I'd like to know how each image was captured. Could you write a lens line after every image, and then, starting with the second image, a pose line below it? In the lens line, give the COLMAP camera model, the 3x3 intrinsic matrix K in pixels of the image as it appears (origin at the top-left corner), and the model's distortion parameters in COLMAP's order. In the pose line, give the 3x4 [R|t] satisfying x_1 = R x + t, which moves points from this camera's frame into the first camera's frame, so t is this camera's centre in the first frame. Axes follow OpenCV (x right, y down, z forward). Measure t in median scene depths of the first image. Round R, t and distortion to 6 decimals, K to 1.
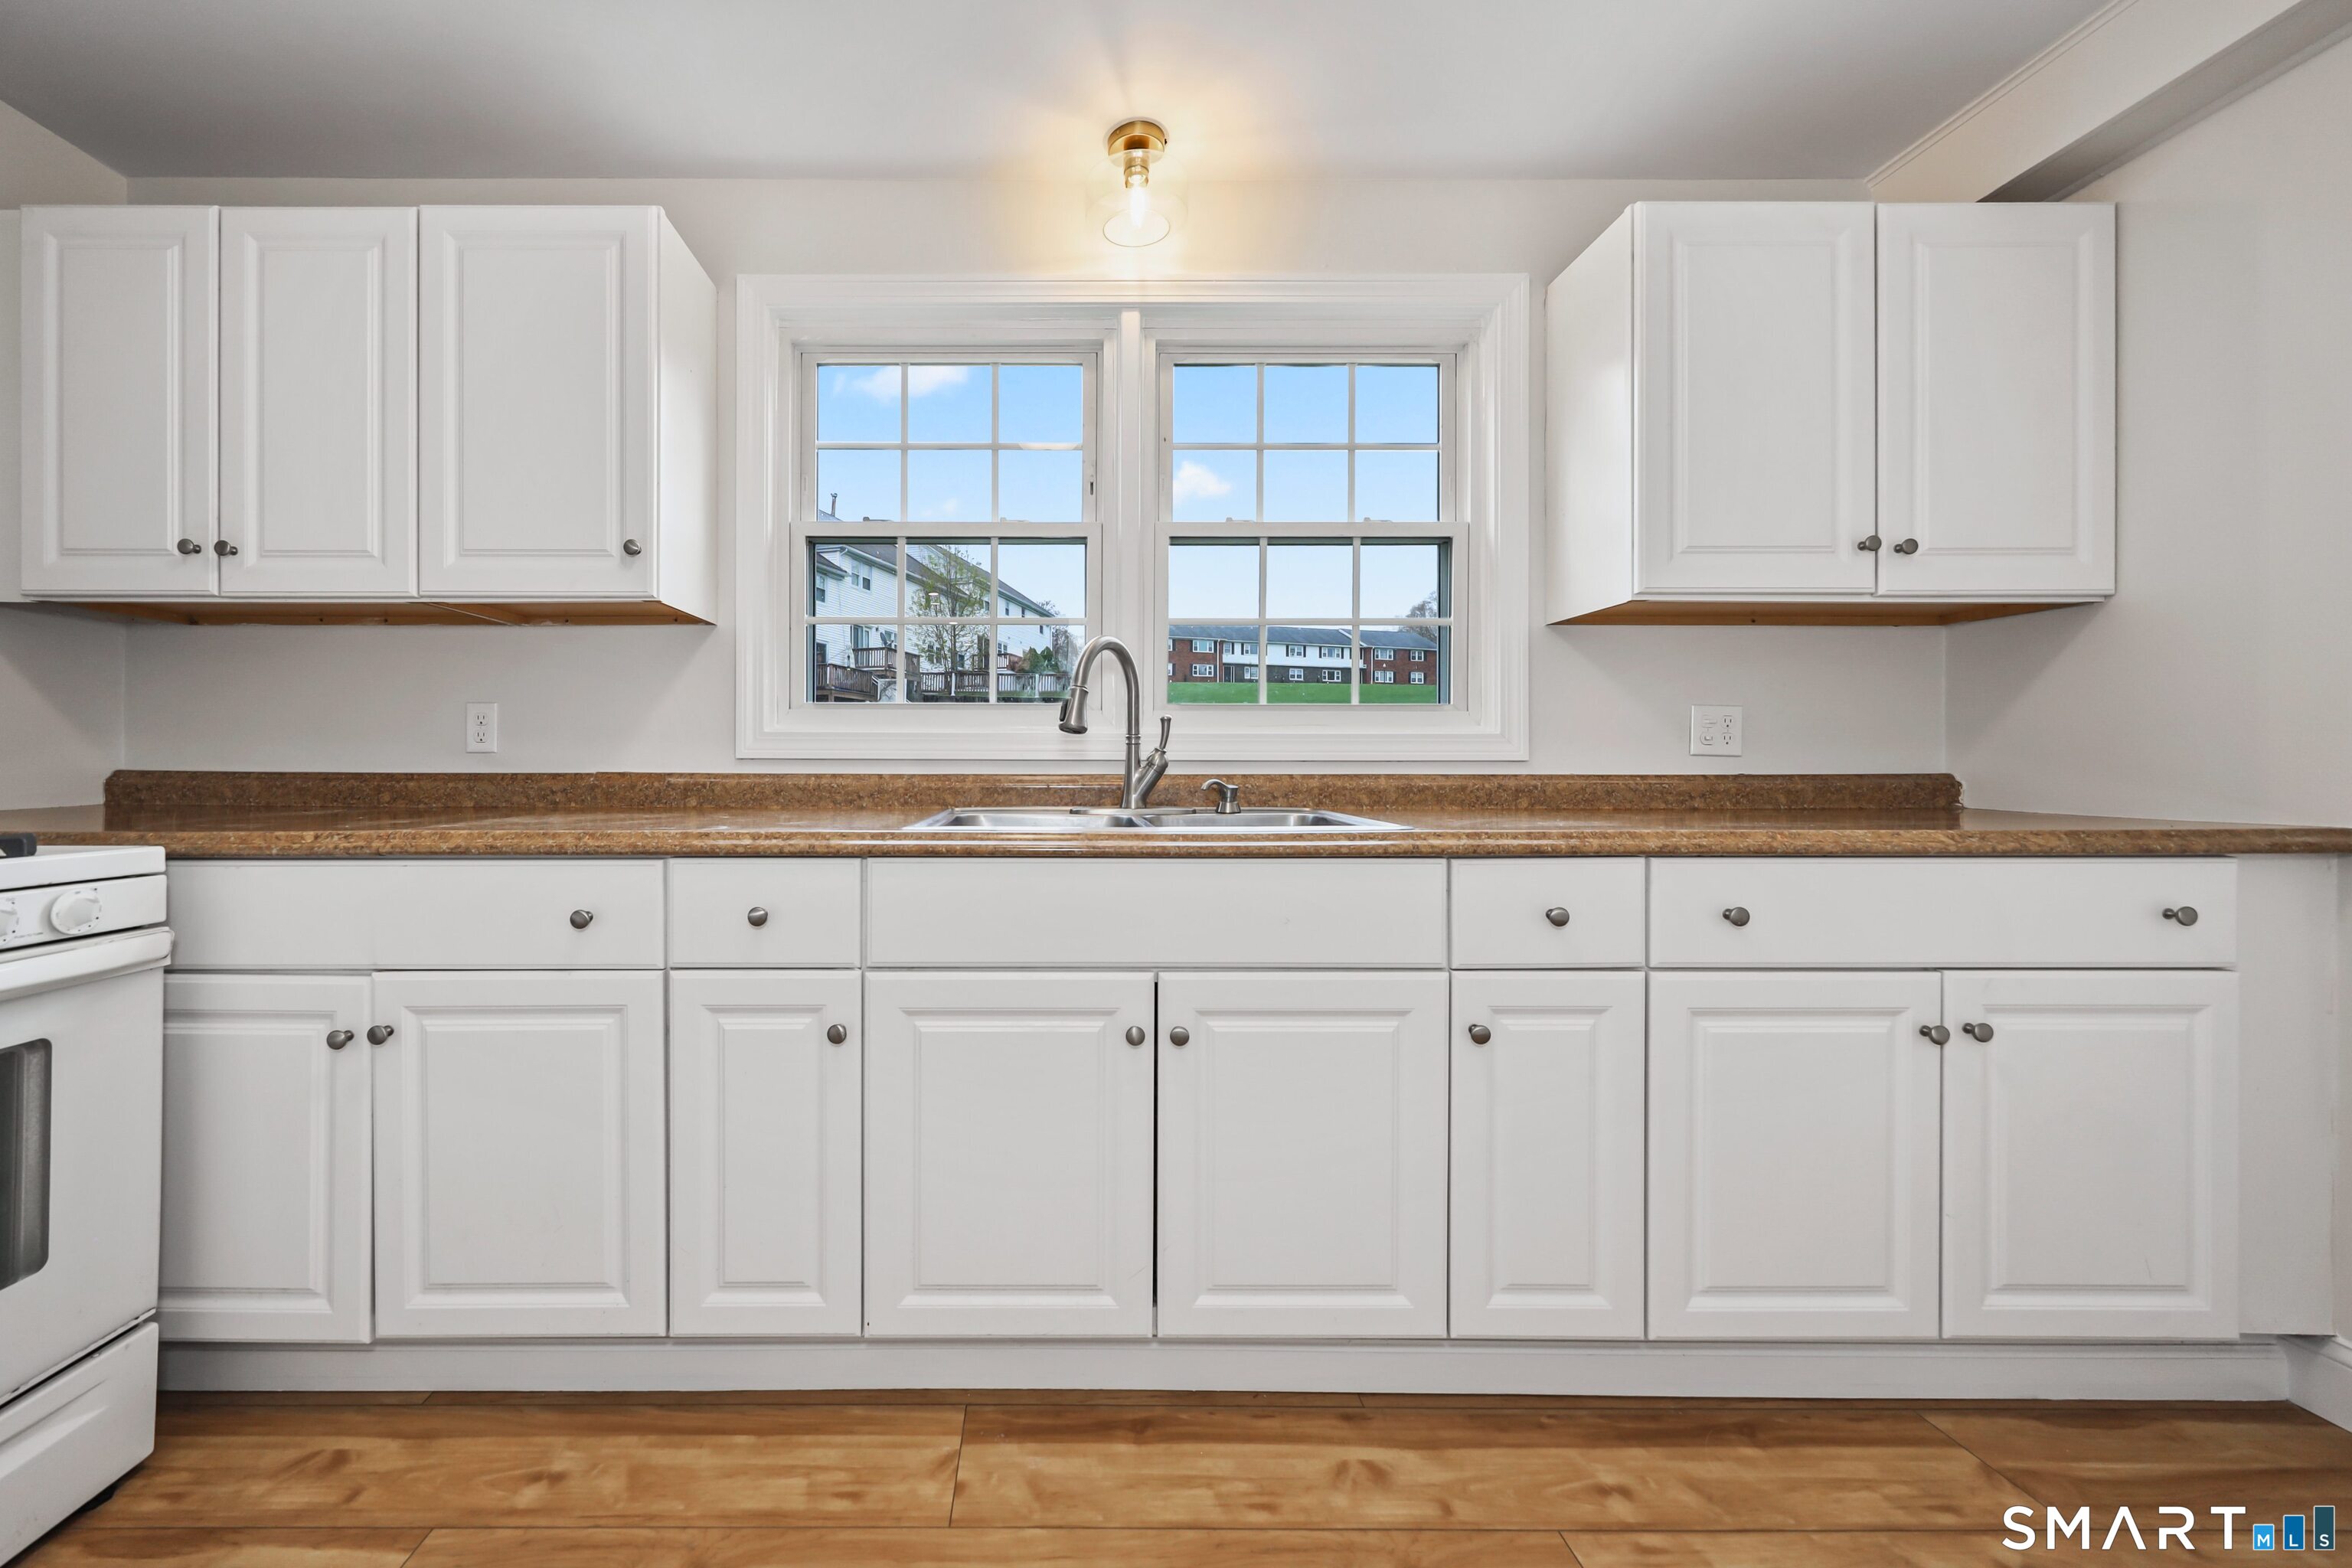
lens RADIAL K [[838.9, 0, 1155.9], [0, 838.9, 763.5], [0, 0, 1]] dist [-0.000441, 0.000564]
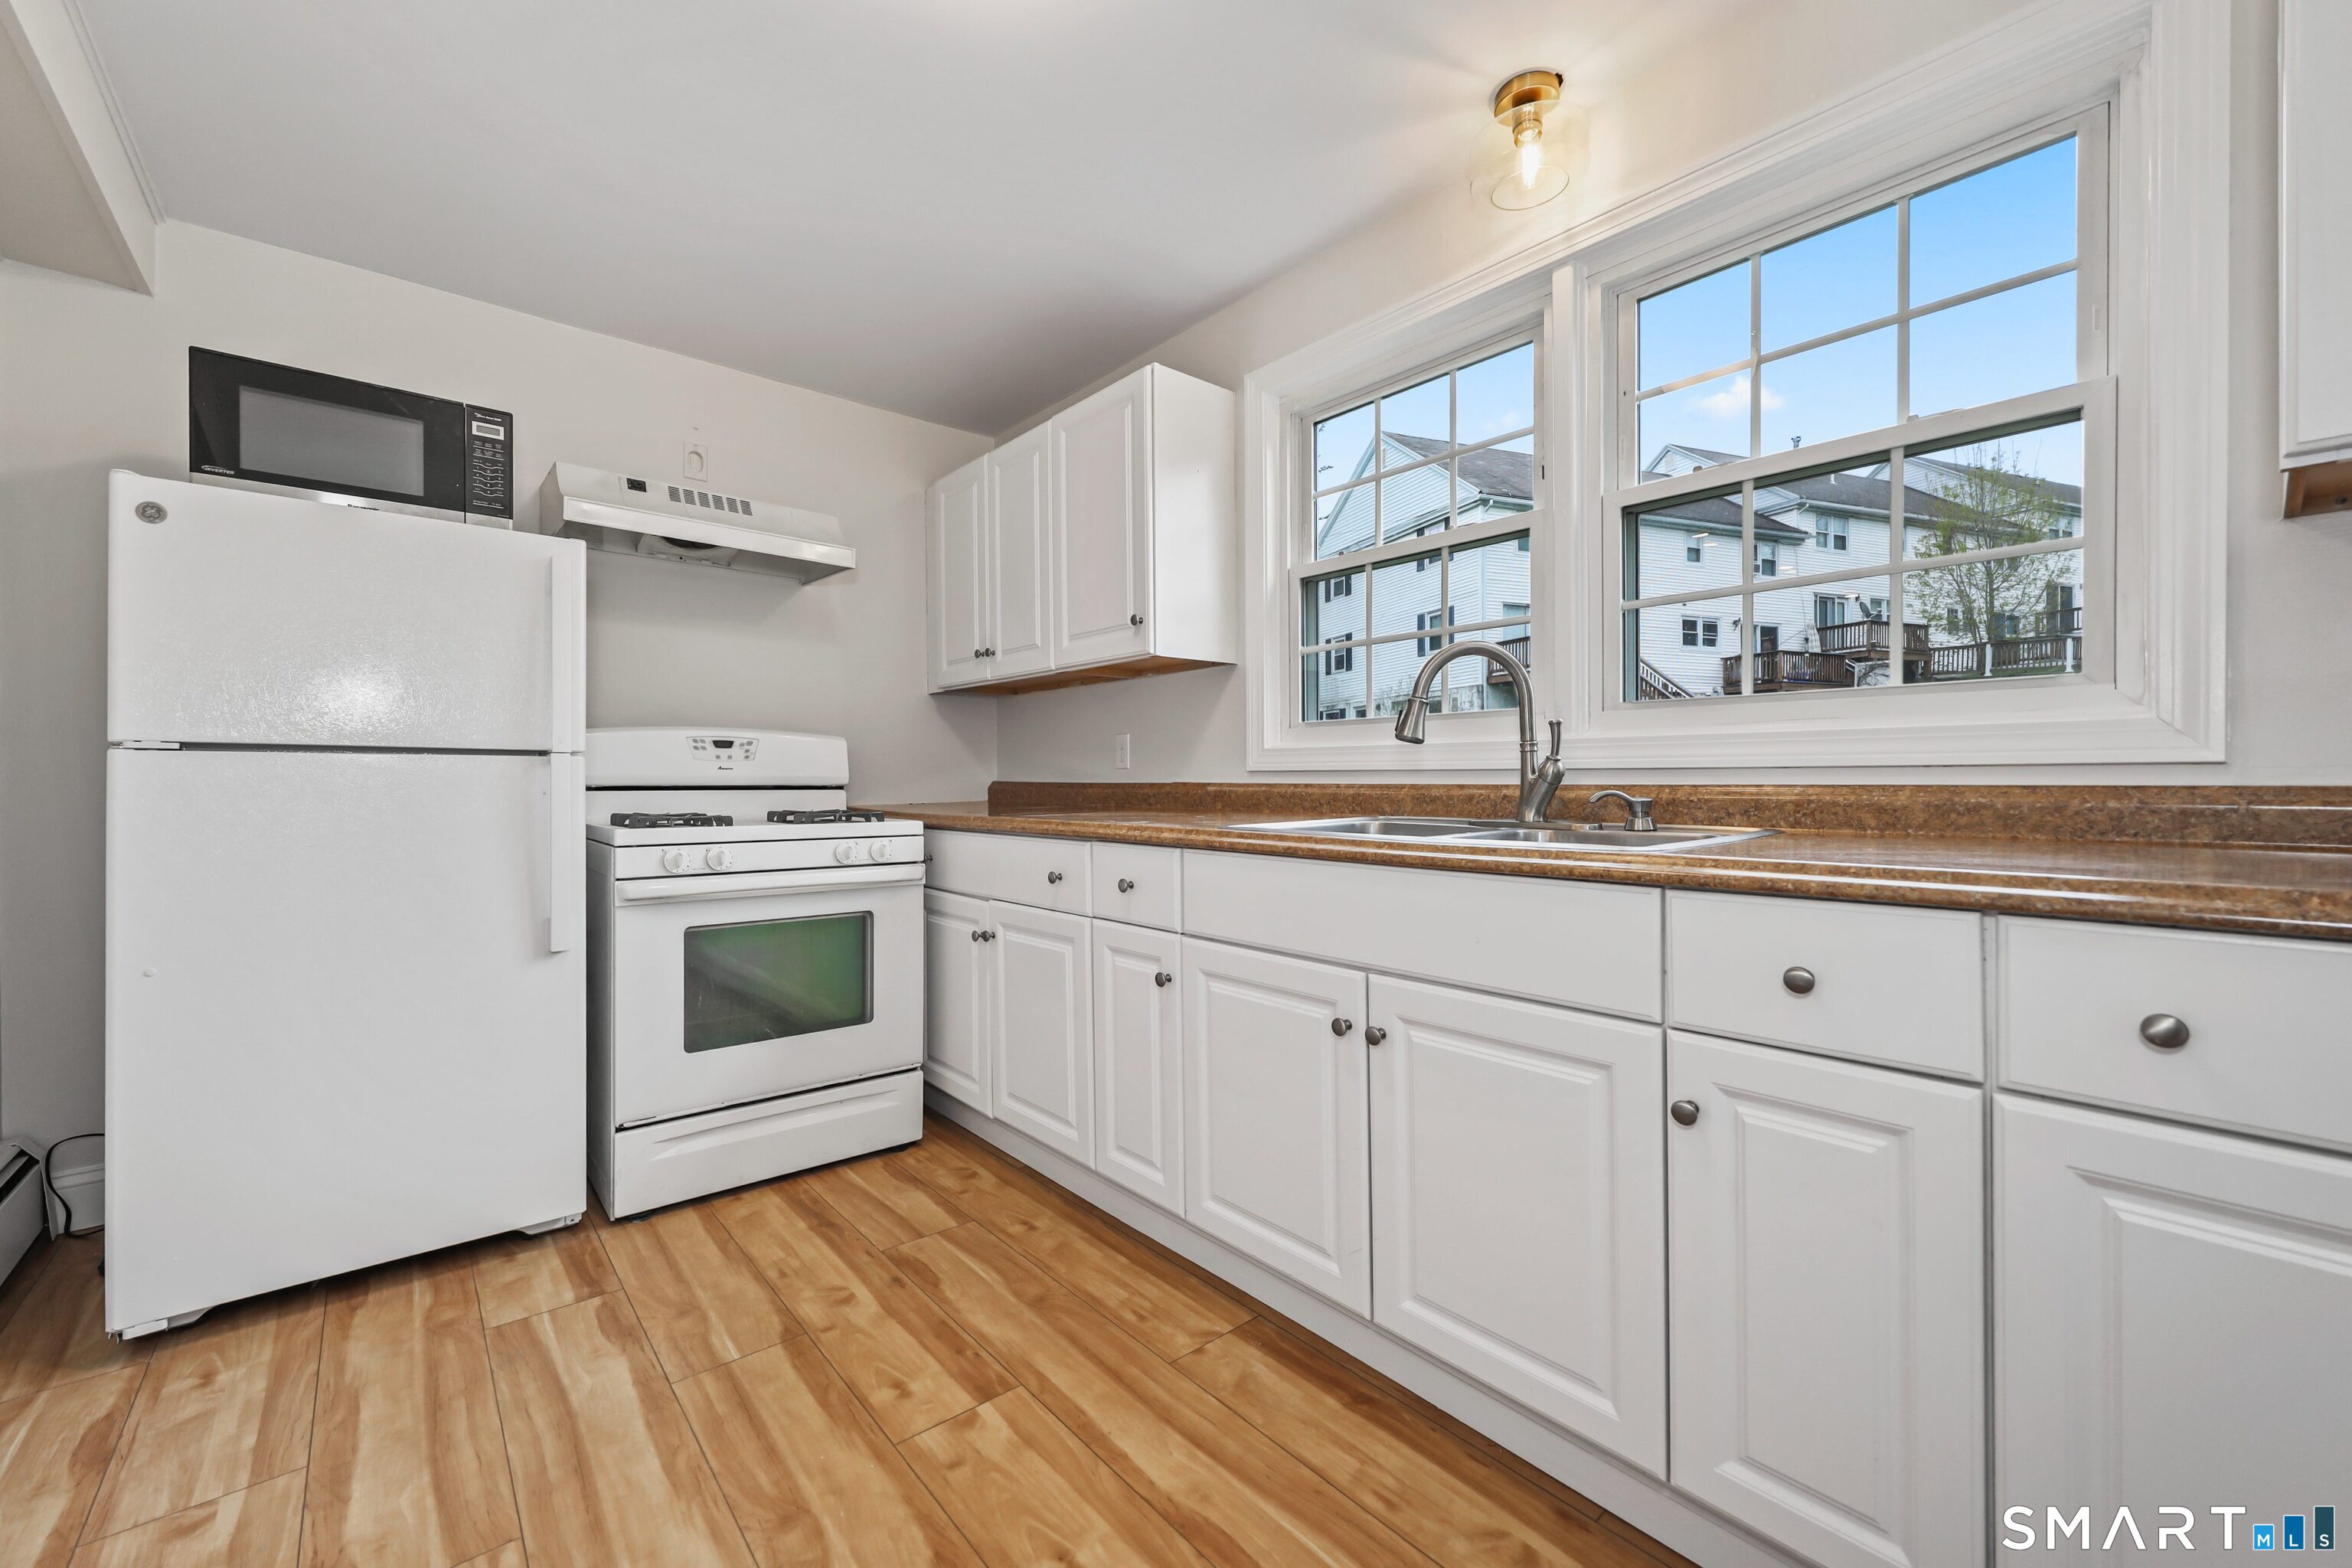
lens RADIAL K [[968.0, 0, 1259.3], [0, 968.0, 783.8], [0, 0, 1]] dist [0.004602, -0.000797]
pose [[0.667280, 0.001632, -0.744805, 0.783366], [0.006391, 0.999948, 0.007917, 0.002128], [0.744779, -0.010042, 0.667235, 0.091433]]
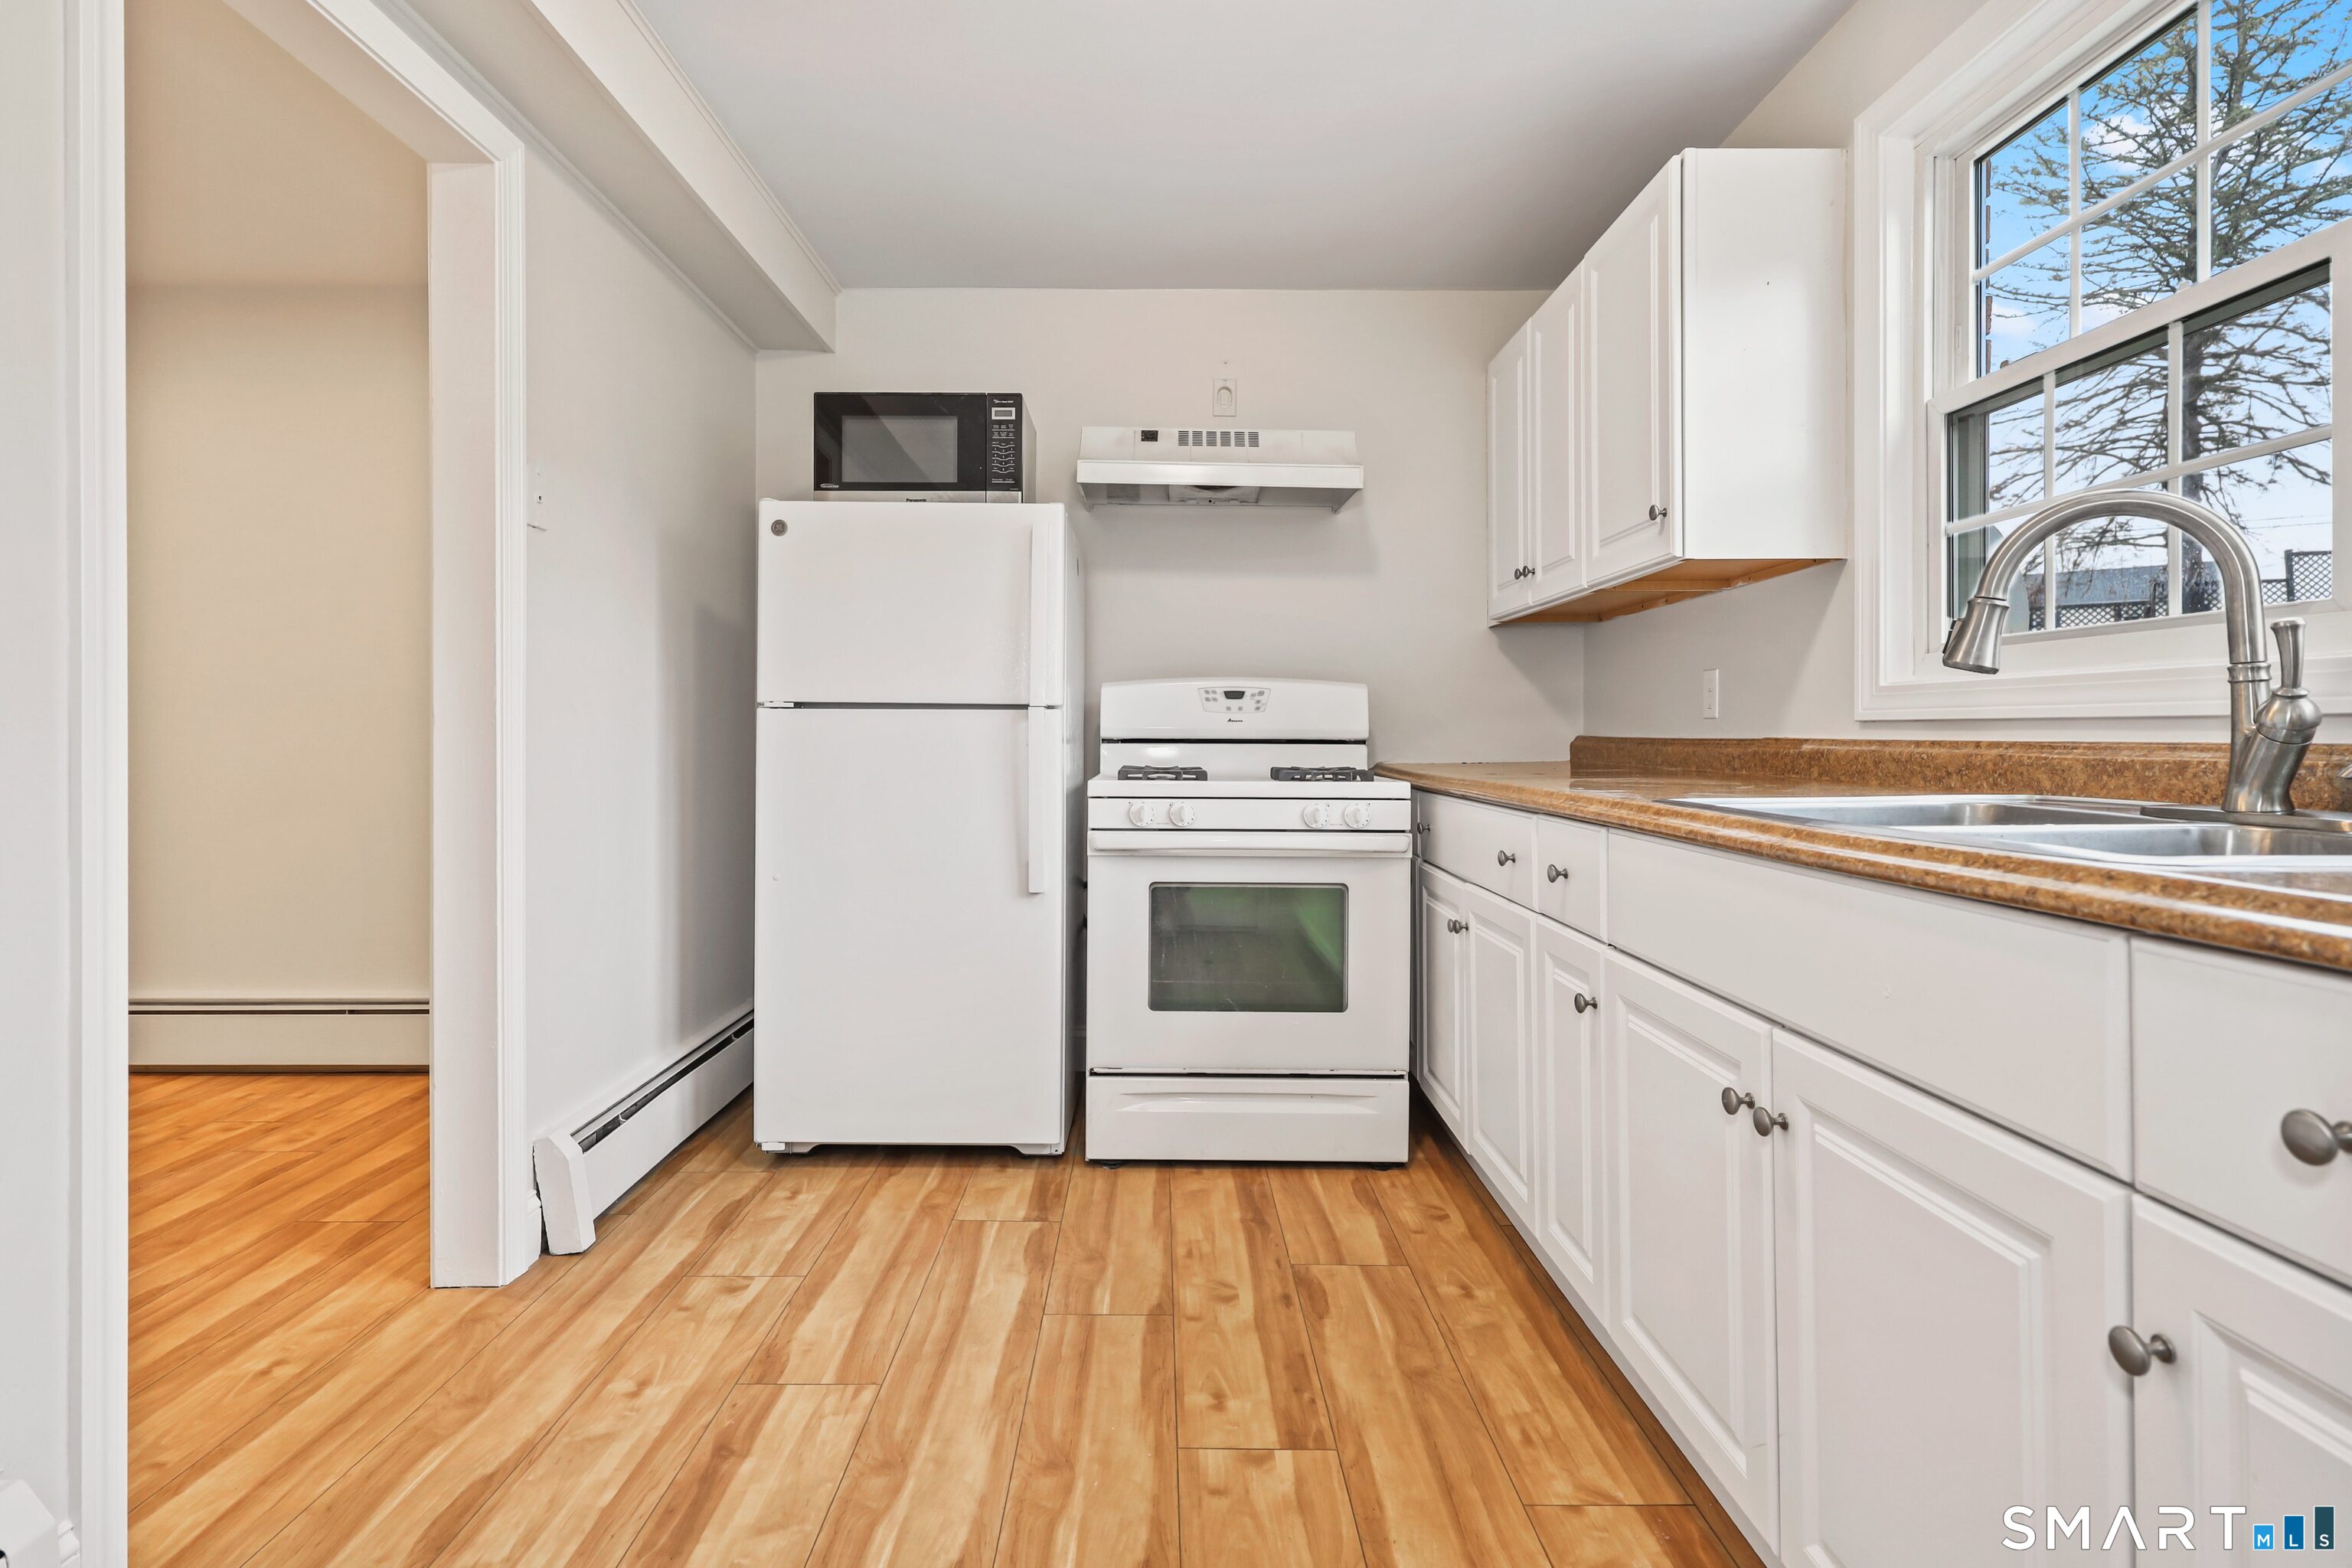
lens RADIAL K [[1282.4, 0, 1202.3], [0, 1282.4, 741.7], [0, 0, 1]] dist [0.000904, -0.001432]
pose [[-0.010388, 0.004700, -0.999935, 1.020483], [0.004343, 0.999980, 0.004655, 0.007905], [0.999937, -0.004295, -0.010408, 0.525420]]
